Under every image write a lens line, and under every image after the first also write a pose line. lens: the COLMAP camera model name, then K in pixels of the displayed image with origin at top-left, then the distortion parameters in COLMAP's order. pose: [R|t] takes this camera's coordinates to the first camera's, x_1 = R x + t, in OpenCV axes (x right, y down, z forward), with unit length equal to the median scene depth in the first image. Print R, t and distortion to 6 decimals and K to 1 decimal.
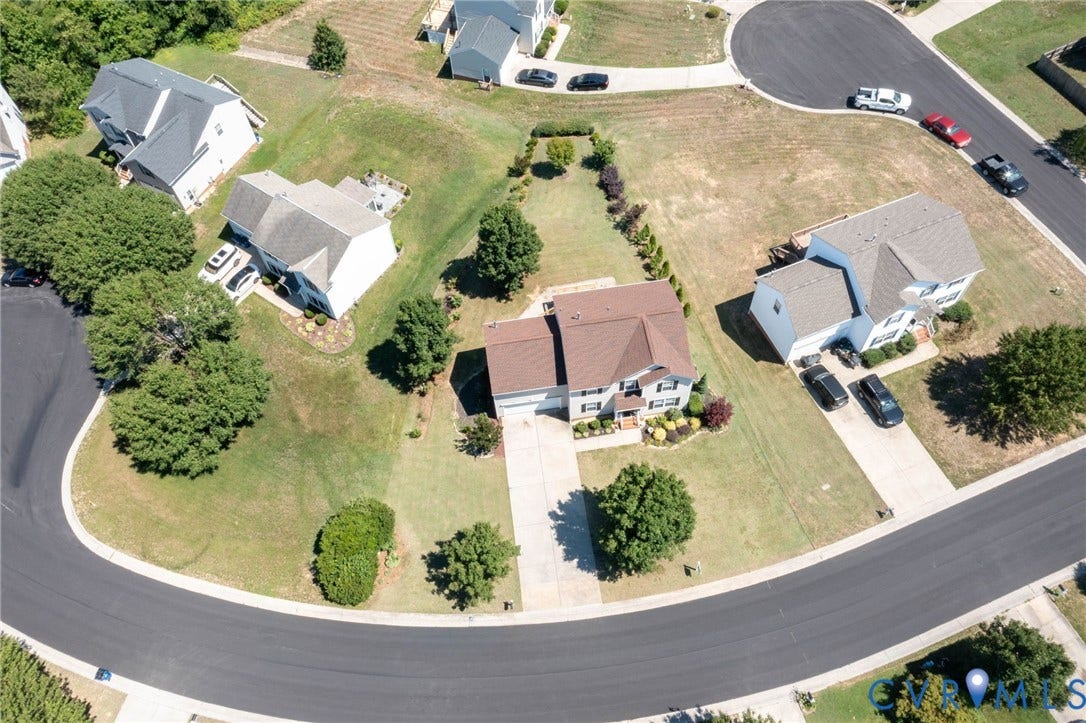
lens RADIAL K [[856.1, 0, 540.5], [0, 856.1, 364.5], [0, 0, 1]] dist [-0.002291, 0.010494]
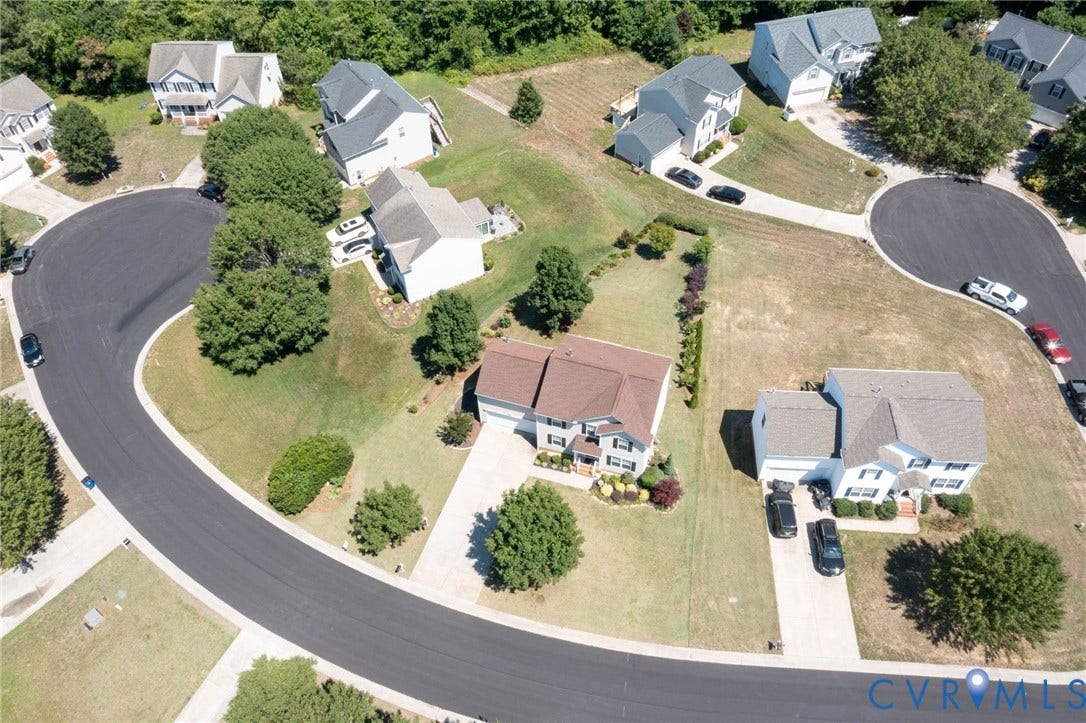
lens RADIAL K [[856.1, 0, 540.5], [0, 856.1, 364.5], [0, 0, 1]] dist [-0.002291, 0.010494]
pose [[0.897469, 0.351002, -0.267107, 0.252342], [-0.384568, 0.919253, -0.084155, 0.051614], [0.216001, 0.178247, 0.959985, -0.037710]]
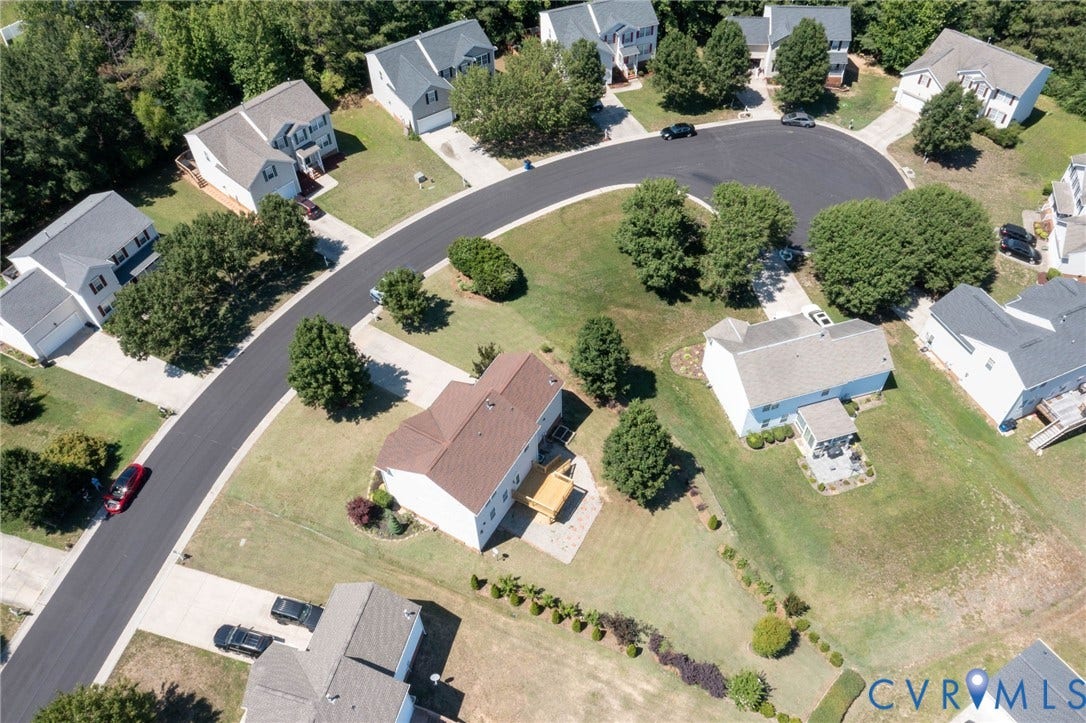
lens RADIAL K [[856.1, 0, 540.5], [0, 856.1, 364.5], [0, 0, 1]] dist [-0.002291, 0.010494]
pose [[-0.617815, 0.637106, -0.460870, 0.378545], [-0.650740, -0.085246, 0.754500, -0.732514], [0.441409, 0.766048, 0.467256, 0.416171]]
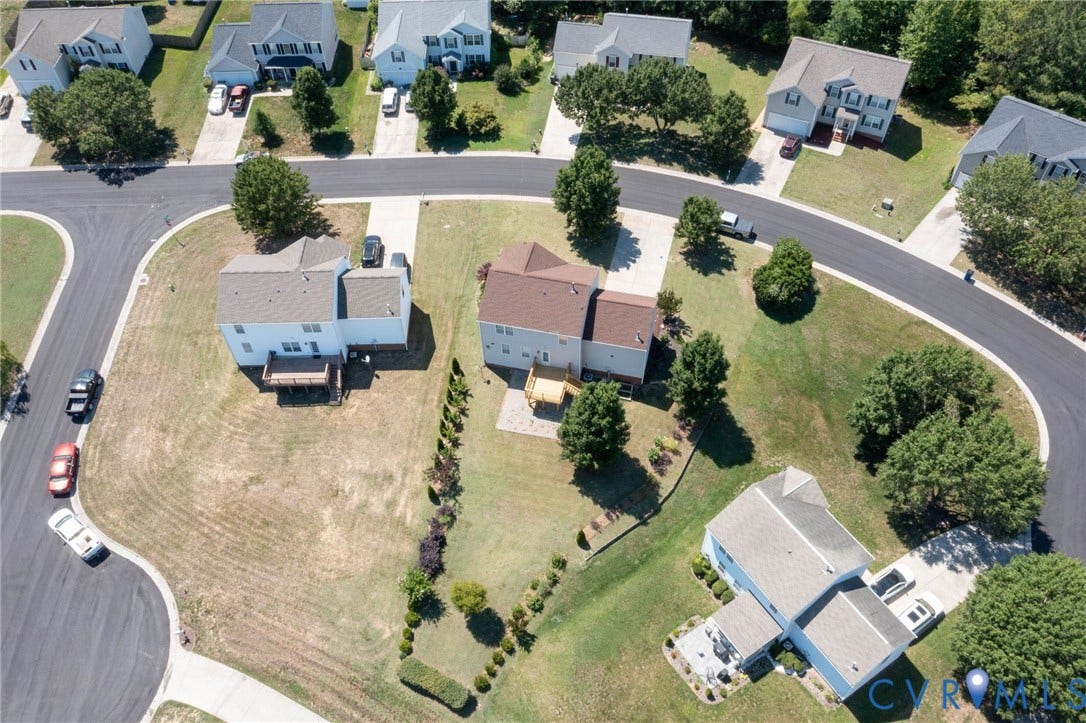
lens RADIAL K [[856.1, 0, 540.5], [0, 856.1, 364.5], [0, 0, 1]] dist [-0.002291, 0.010494]
pose [[-0.925957, -0.251544, 0.281656, -0.224325], [0.349352, -0.287419, 0.891820, -0.949022], [-0.143379, 0.924184, 0.354015, 0.572224]]
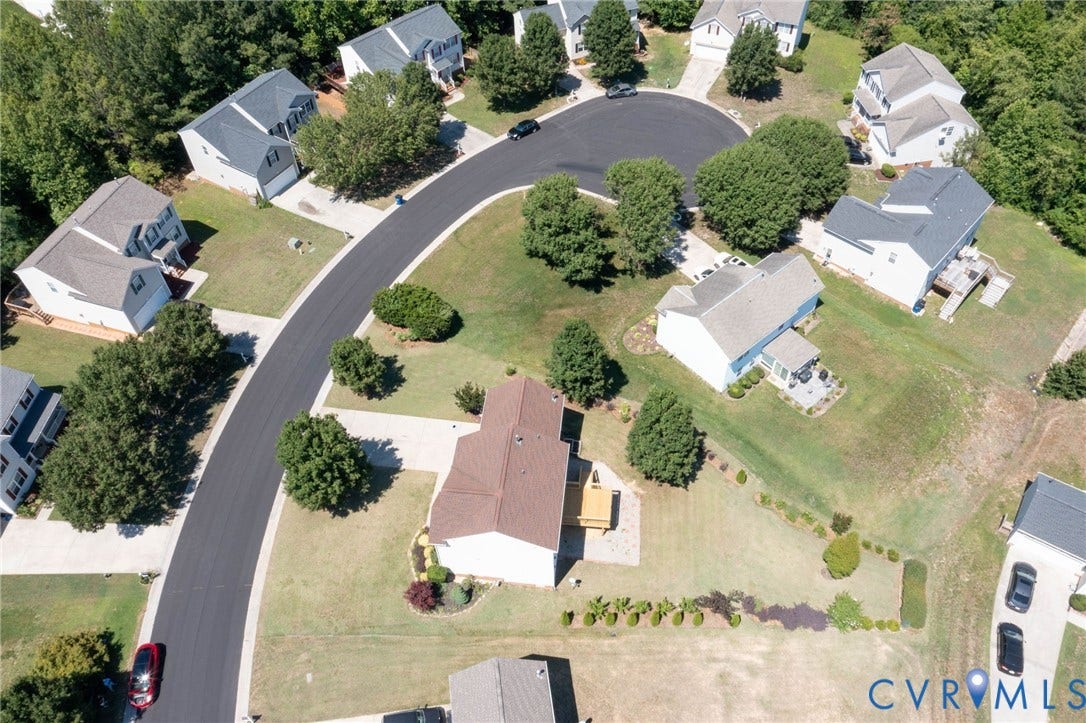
lens RADIAL K [[856.1, 0, 540.5], [0, 856.1, 364.5], [0, 0, 1]] dist [-0.002291, 0.010494]
pose [[-0.250682, 0.774738, -0.580465, 0.460208], [-0.810613, 0.159800, 0.563357, -0.548646], [0.529212, 0.611756, 0.587953, 0.303042]]
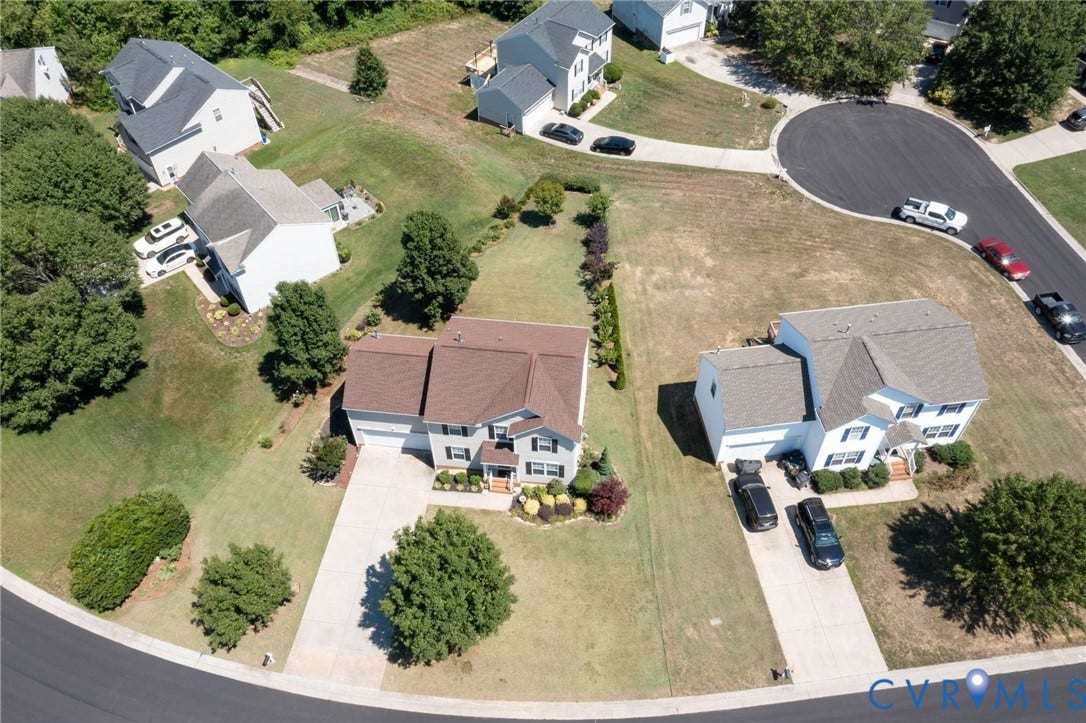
lens RADIAL K [[856.1, 0, 540.5], [0, 856.1, 364.5], [0, 0, 1]] dist [-0.002291, 0.010494]
pose [[0.964826, 0.213557, -0.153311, 0.209471], [-0.236003, 0.960533, -0.147235, 0.060172], [0.115817, 0.178238, 0.977148, 0.165844]]
